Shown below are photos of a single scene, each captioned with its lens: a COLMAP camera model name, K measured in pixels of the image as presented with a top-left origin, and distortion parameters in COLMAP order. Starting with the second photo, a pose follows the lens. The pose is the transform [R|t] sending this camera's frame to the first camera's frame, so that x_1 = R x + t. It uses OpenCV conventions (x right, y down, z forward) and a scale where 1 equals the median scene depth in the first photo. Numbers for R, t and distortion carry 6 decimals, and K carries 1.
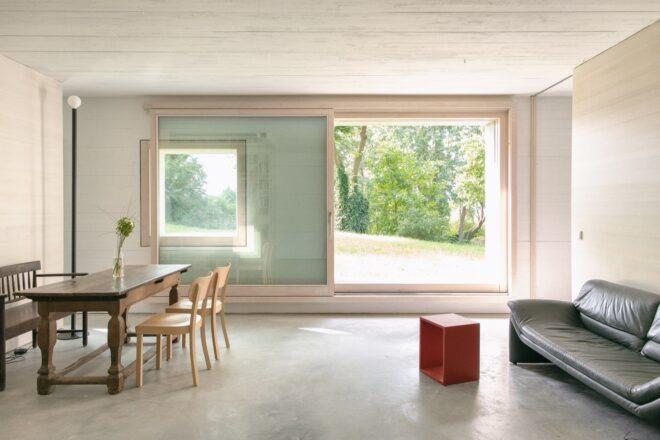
lens RADIAL K [[455.1, 0, 330.0], [0, 455.1, 220.0], [0, 0, 1]] dist [0.030083, -0.000896]
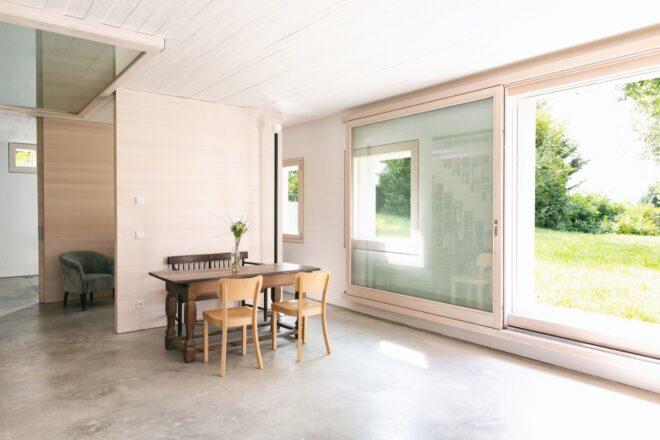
lens RADIAL K [[455.1, 0, 330.0], [0, 455.1, 220.0], [0, 0, 1]] dist [0.030083, -0.000896]
pose [[0.609795, 0.022480, -0.792240, 0.449950], [-0.024762, 0.999650, 0.009306, -0.017966], [0.792172, 0.013943, 0.610138, 0.308685]]
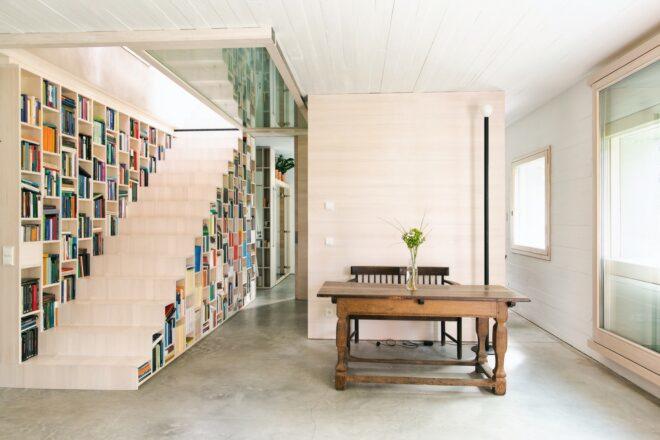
lens RADIAL K [[455.1, 0, 330.0], [0, 455.1, 220.0], [0, 0, 1]] dist [0.030083, -0.000896]
pose [[-0.088565, 0.004365, -0.996061, 0.375389], [-0.030217, 0.999518, 0.007067, -0.018475], [0.995612, 0.030724, -0.088391, 0.655168]]
